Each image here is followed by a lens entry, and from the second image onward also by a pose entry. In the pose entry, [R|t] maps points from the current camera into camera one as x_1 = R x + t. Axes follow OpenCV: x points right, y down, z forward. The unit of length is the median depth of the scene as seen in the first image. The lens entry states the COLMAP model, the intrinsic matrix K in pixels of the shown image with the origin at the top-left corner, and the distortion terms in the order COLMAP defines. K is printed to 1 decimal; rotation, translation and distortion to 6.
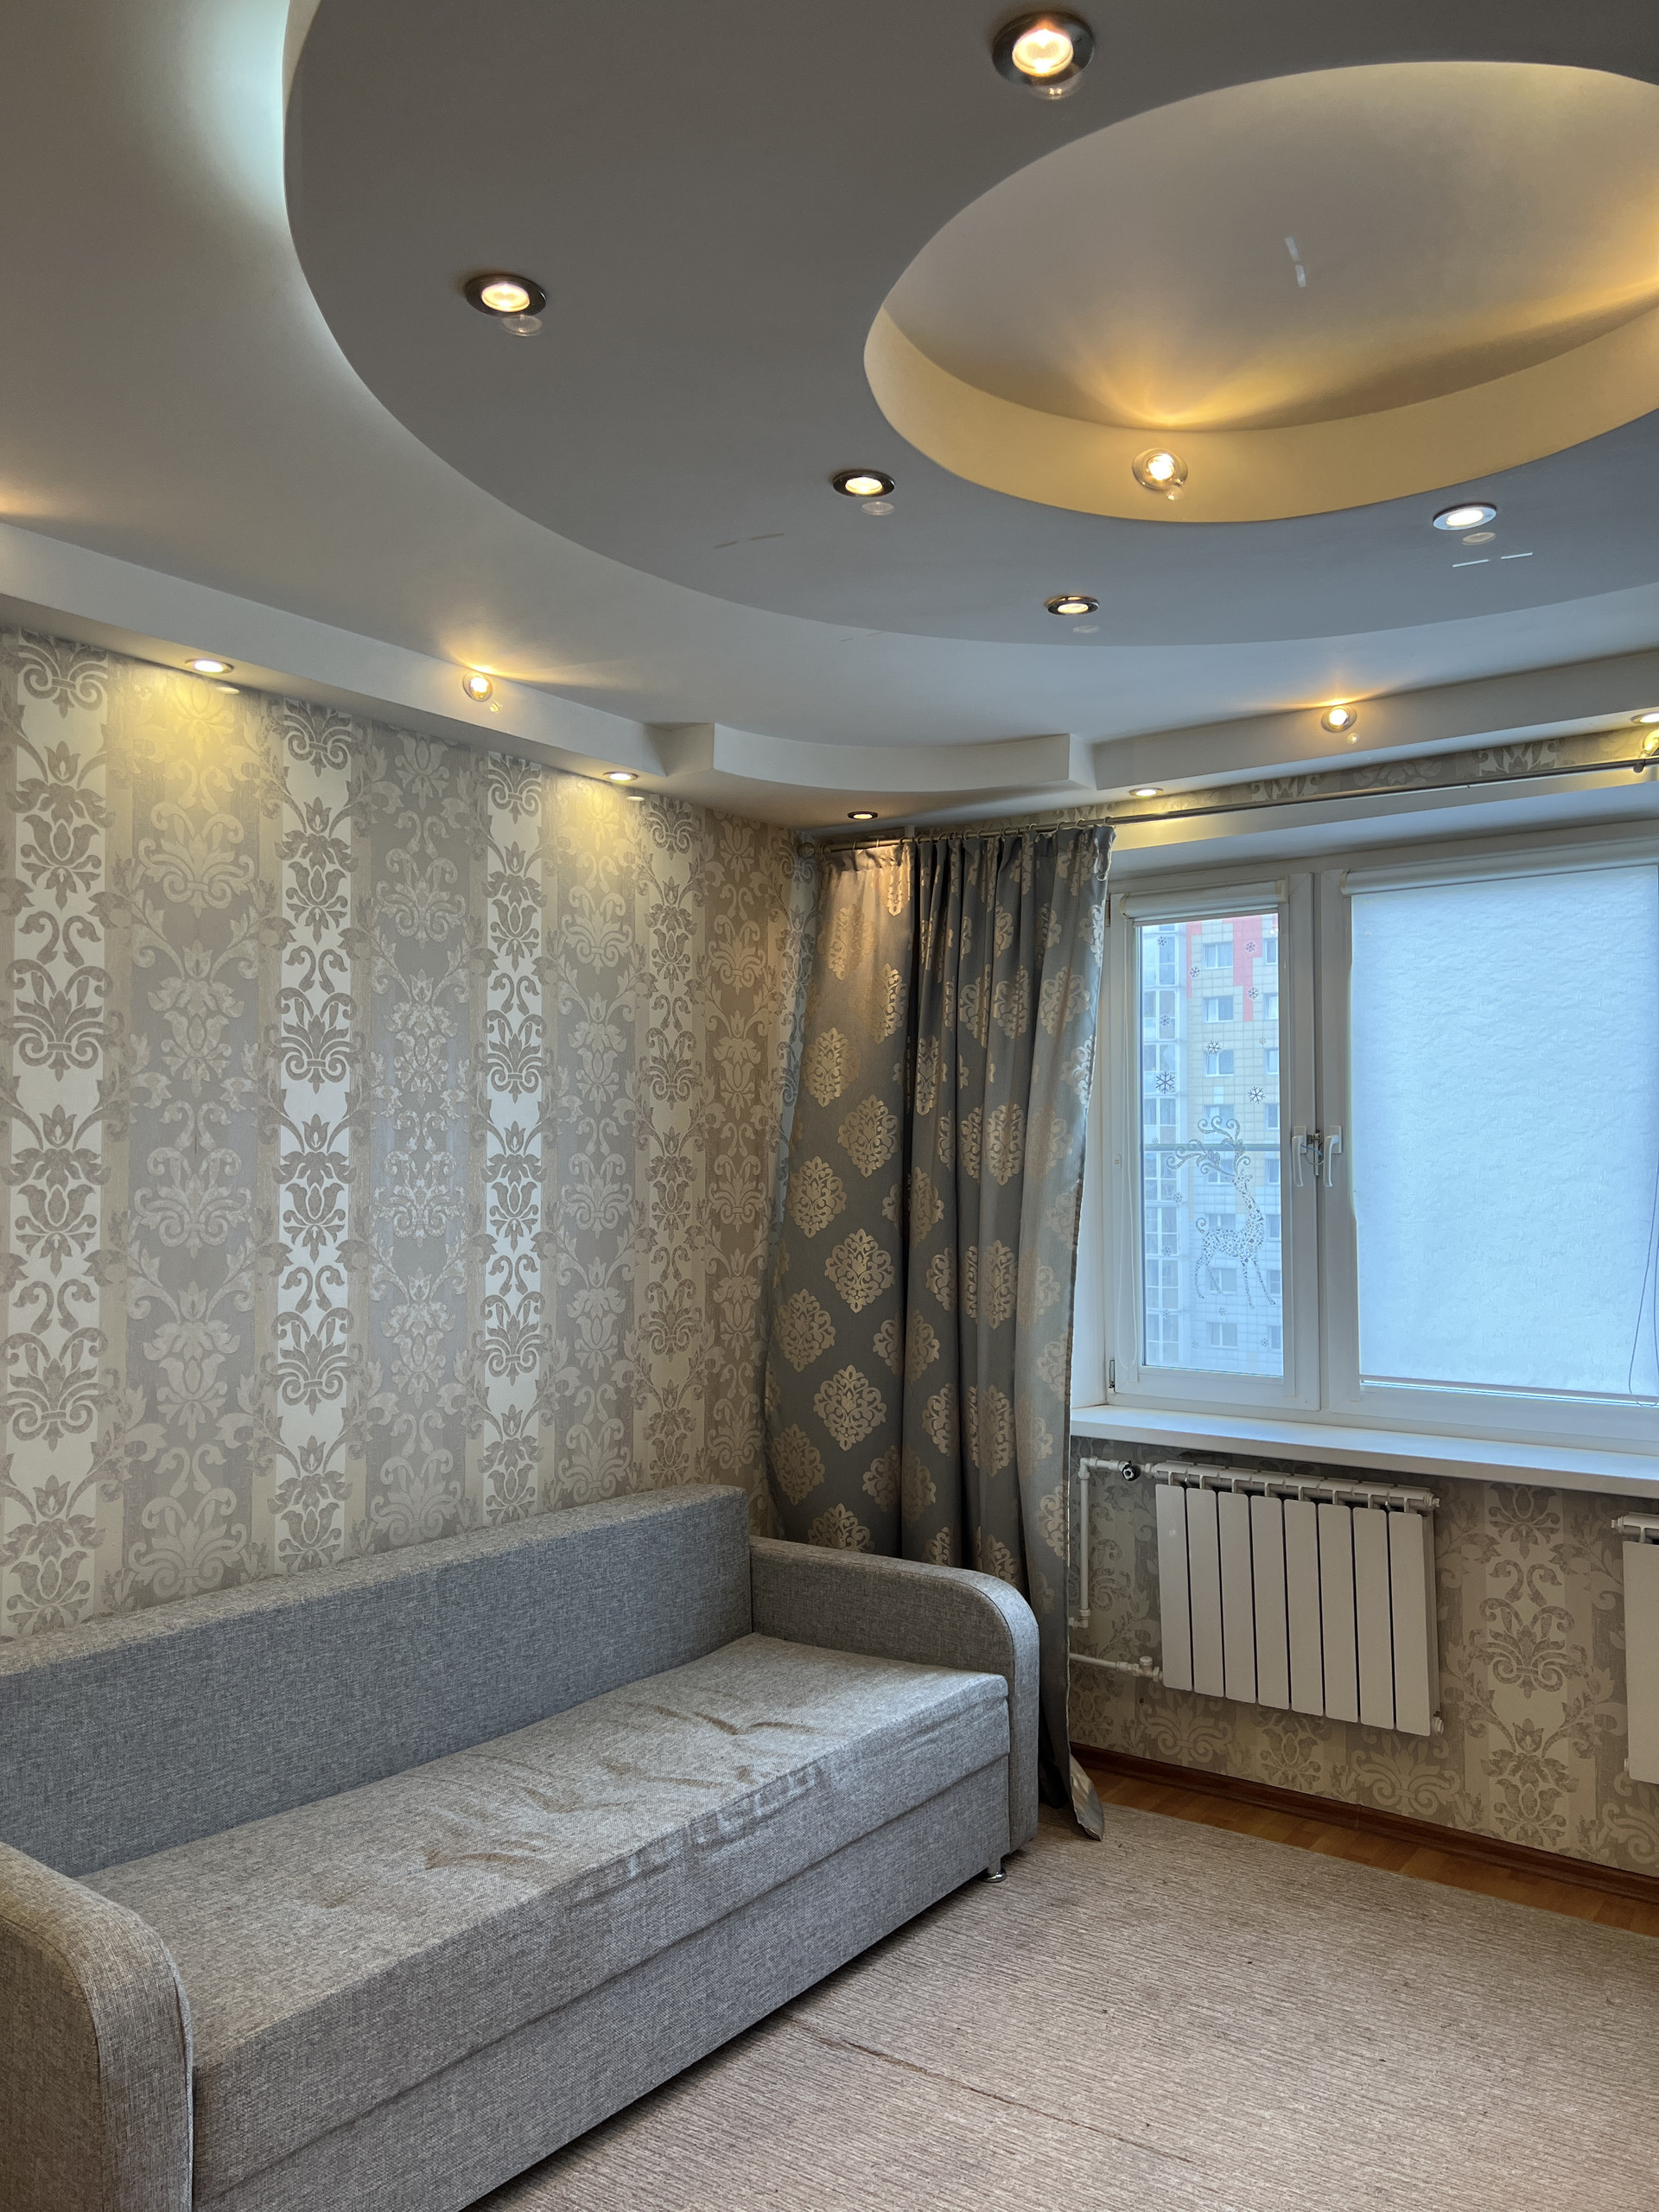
lens RADIAL K [[1656.1, 0, 829.5], [0, 1656.1, 1106.0], [0, 0, 1]] dist [0.071487, -0.081011]
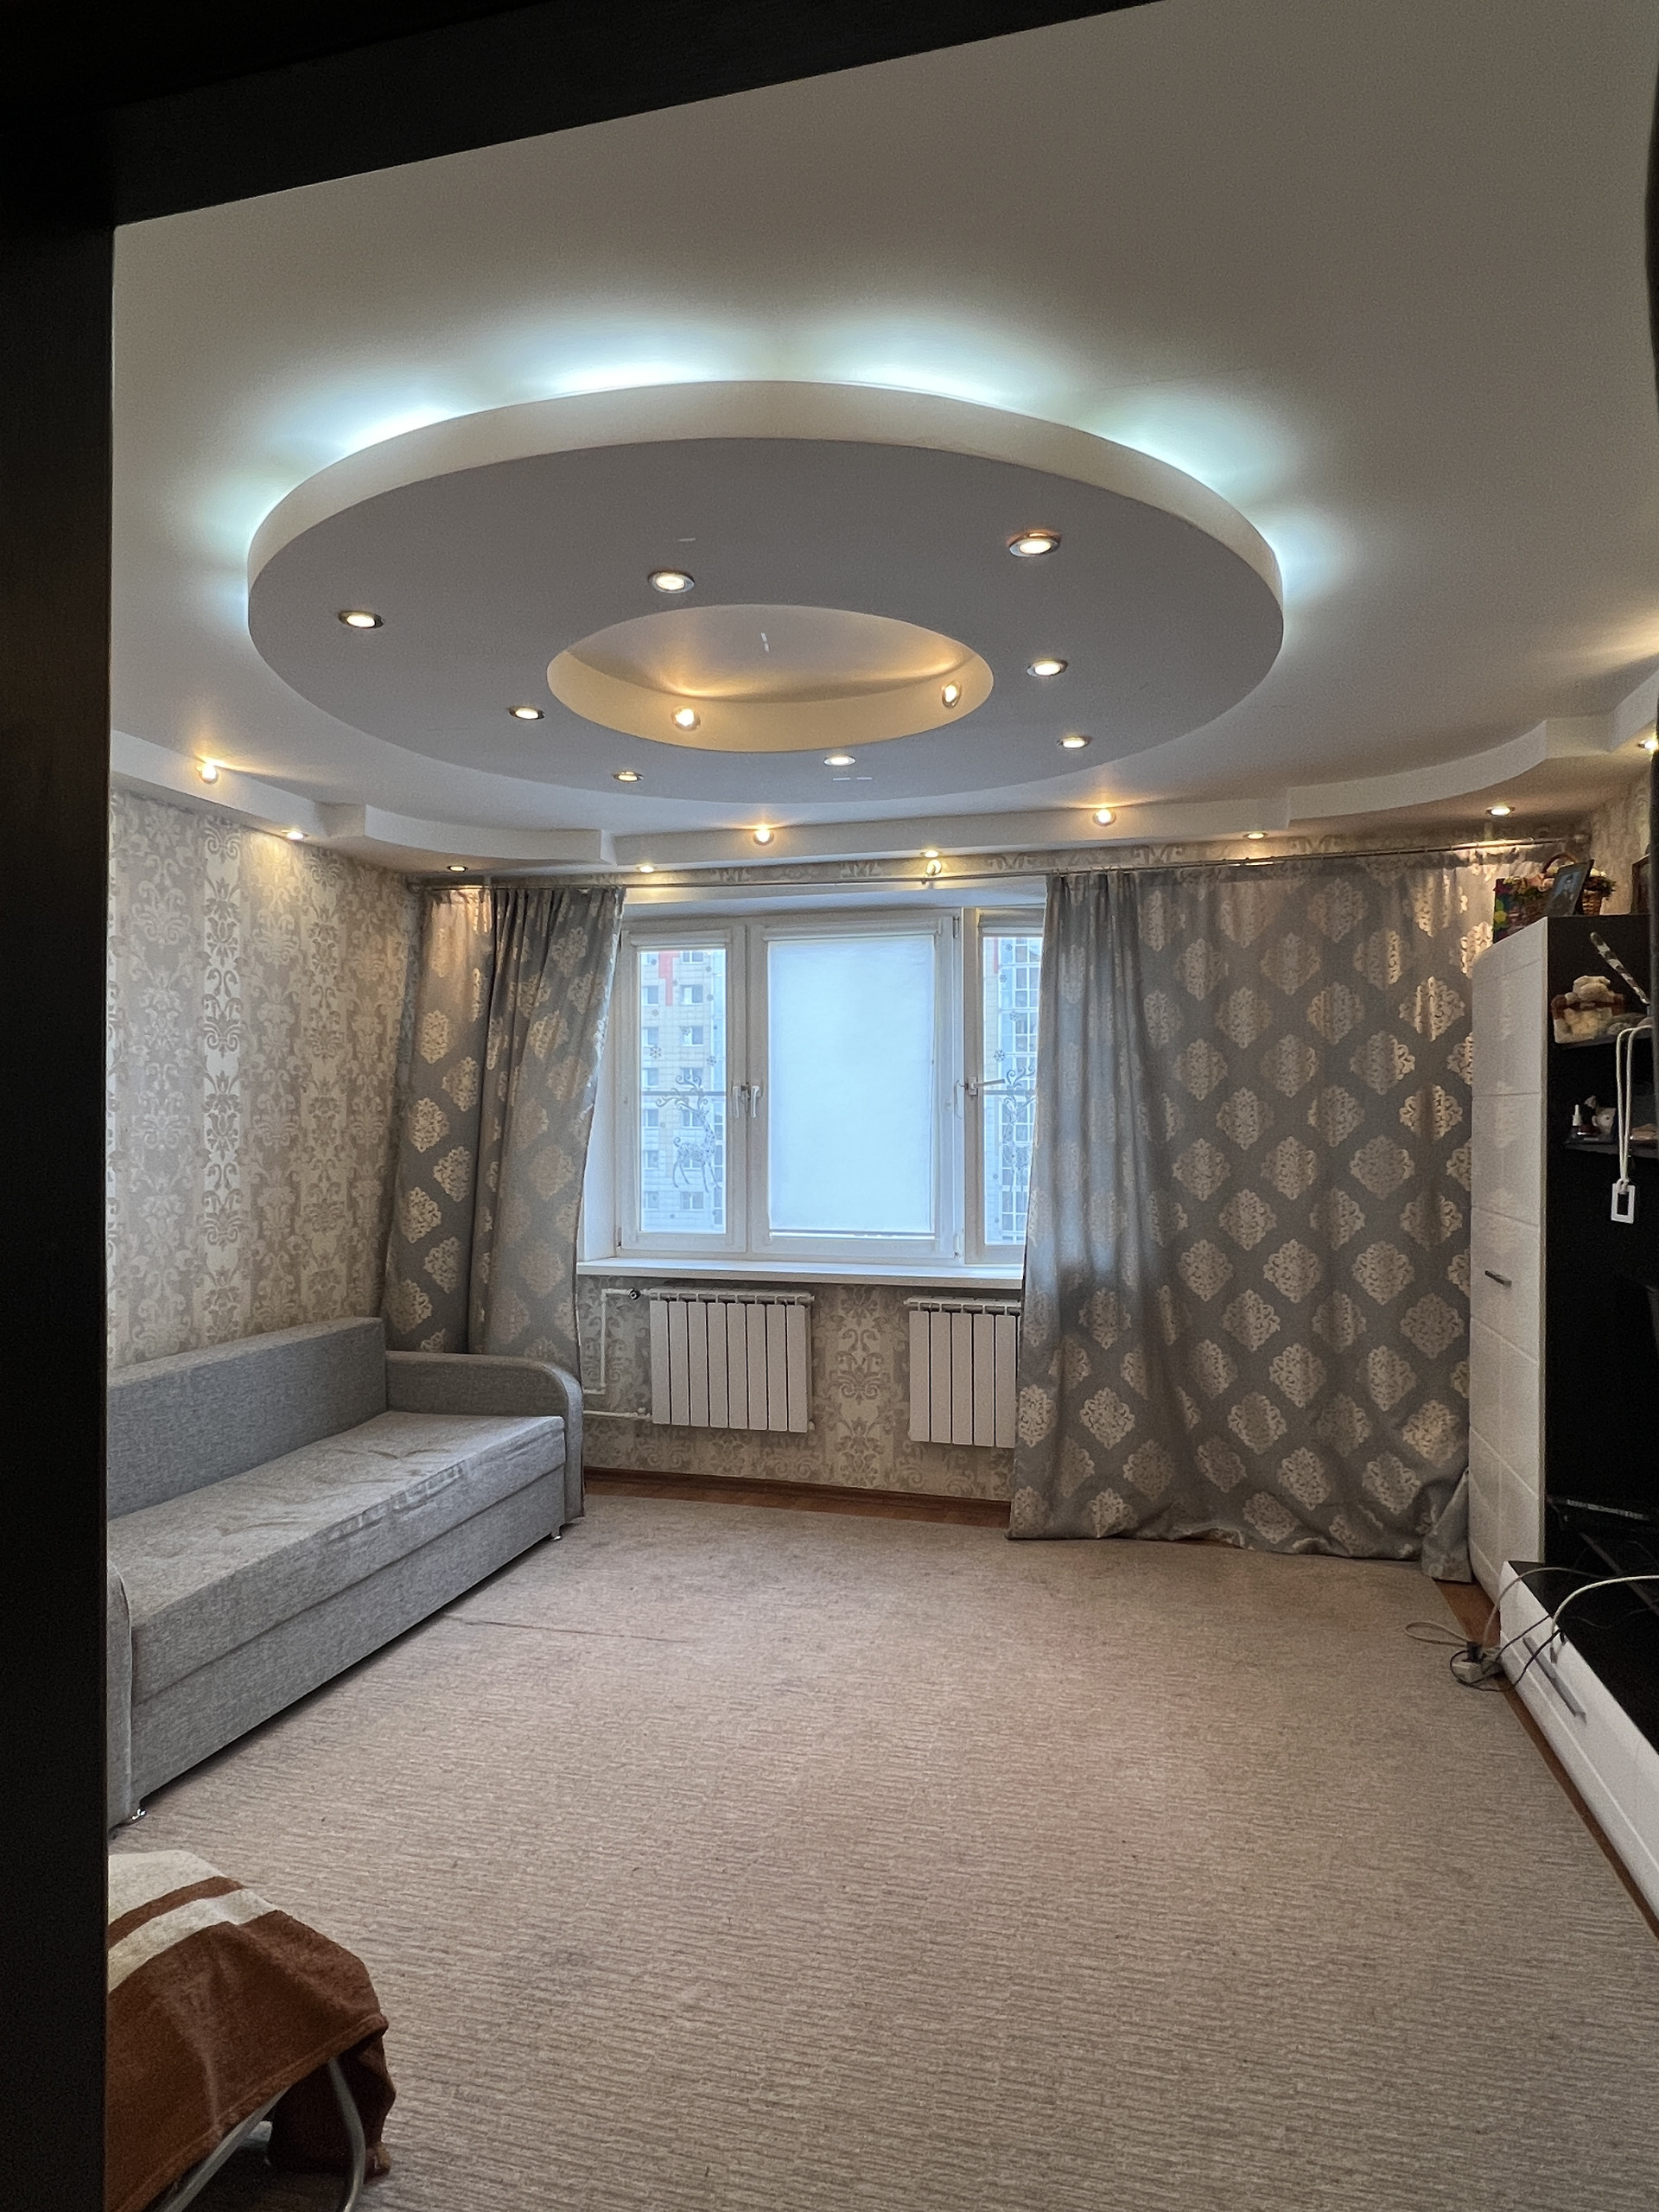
lens RADIAL K [[1274.3, 0, 814.2], [0, 1274.3, 1090.6], [0, 0, 1]] dist [-0.001839, -0.000632]
pose [[0.936422, 0.004751, 0.350844, -0.096534], [-0.011204, 0.999803, 0.016365, 0.002531], [-0.350697, -0.019256, 0.936291, -0.222901]]
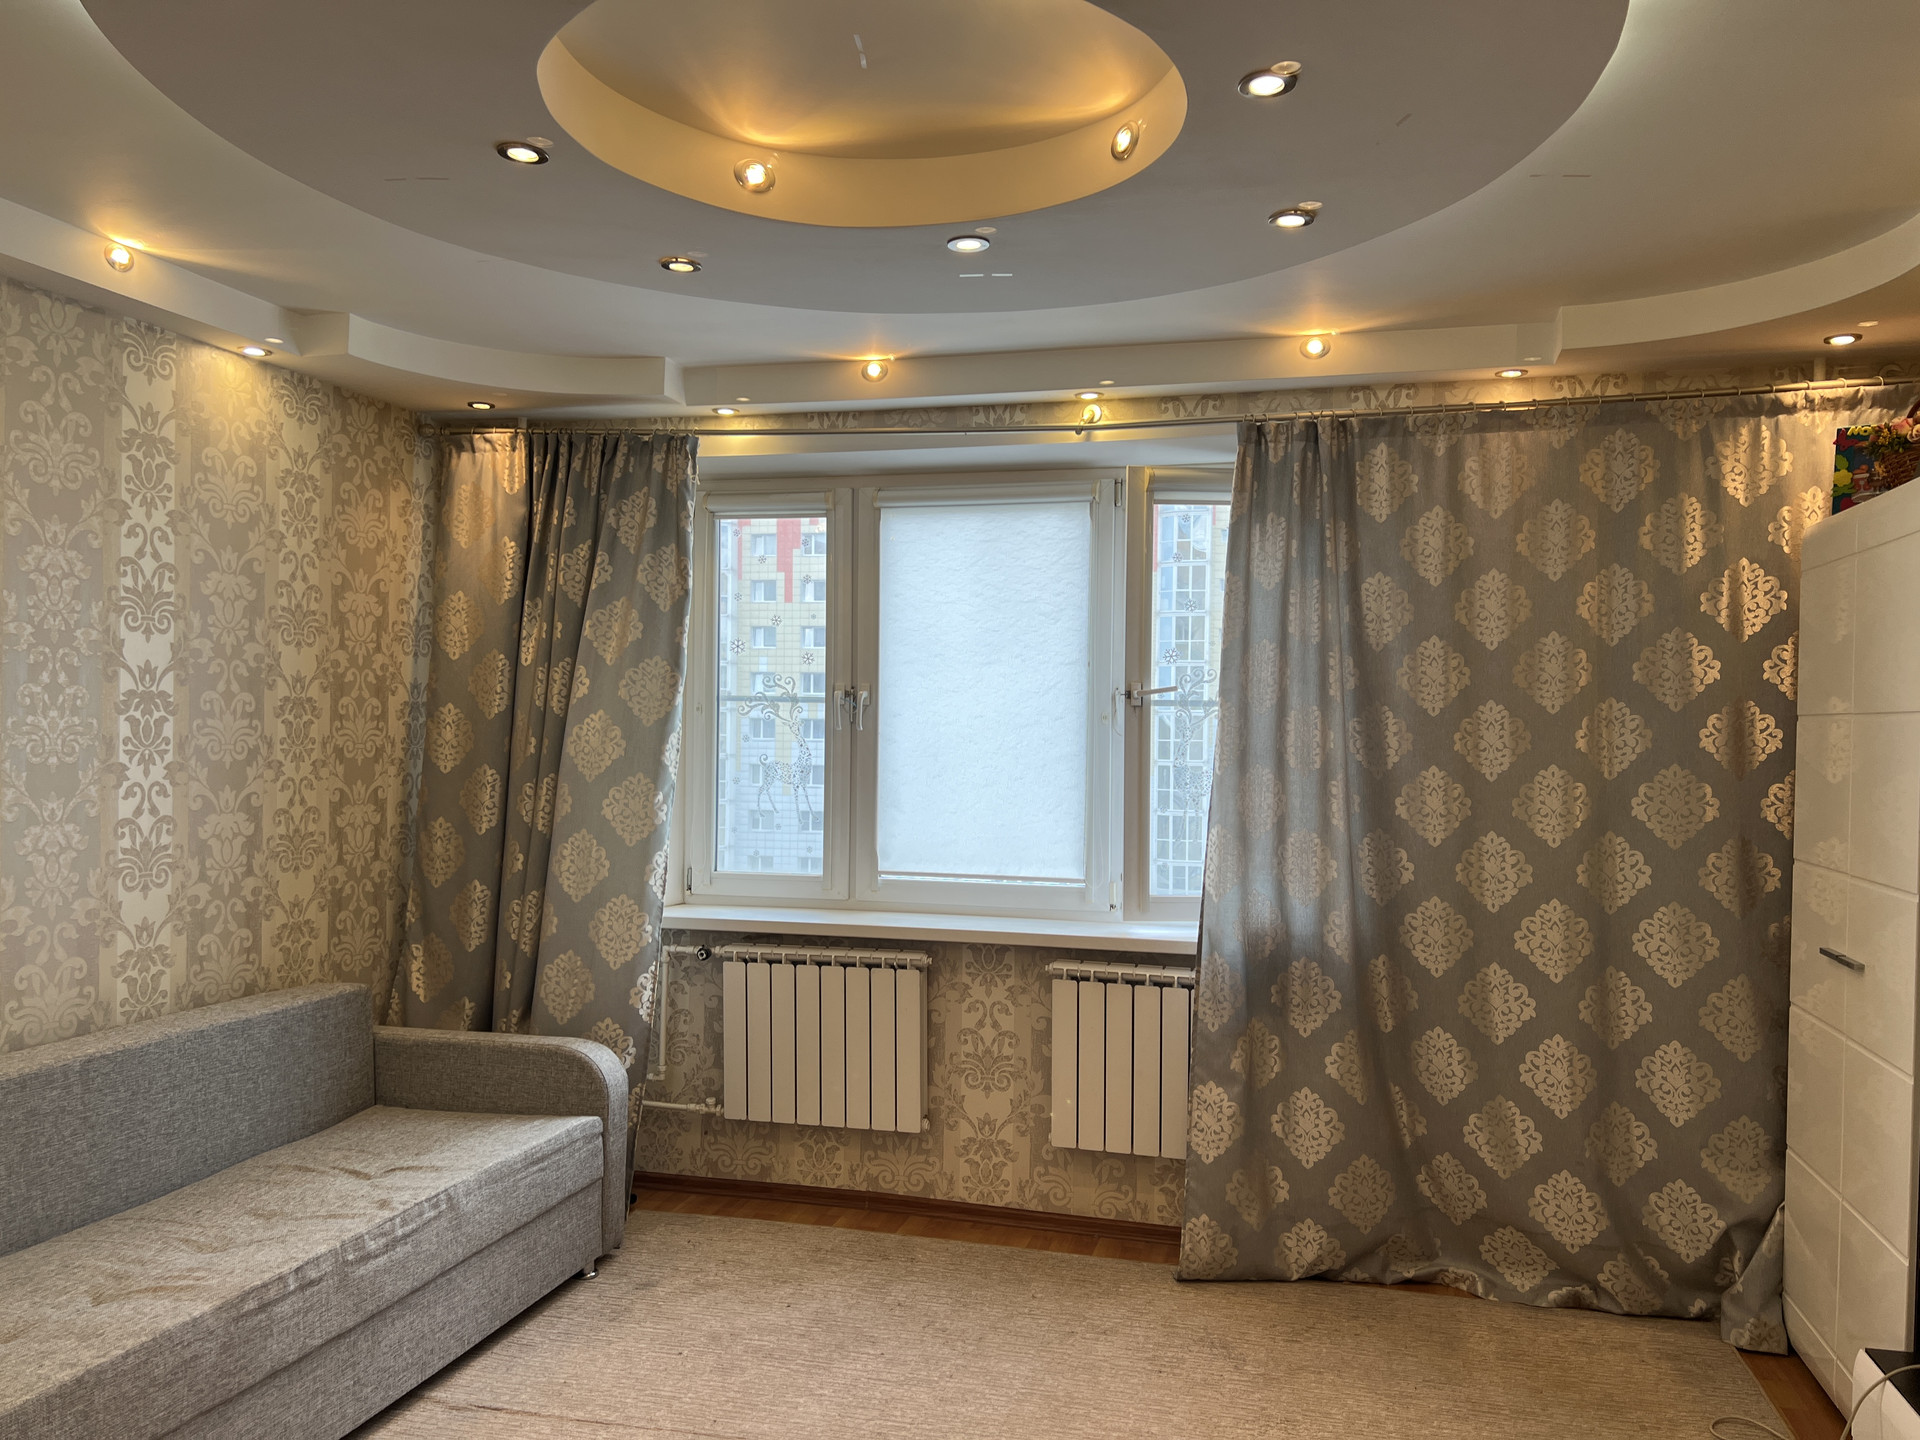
lens RADIAL K [[1437.4, 0, 960.0], [0, 1437.4, 720.0], [0, 0, 1]] dist [0.071487, -0.081011]
pose [[0.933249, 0.012358, 0.359017, -0.034953], [-0.024662, 0.999254, 0.029710, 0.007209], [-0.358382, -0.036581, 0.932858, -0.087631]]
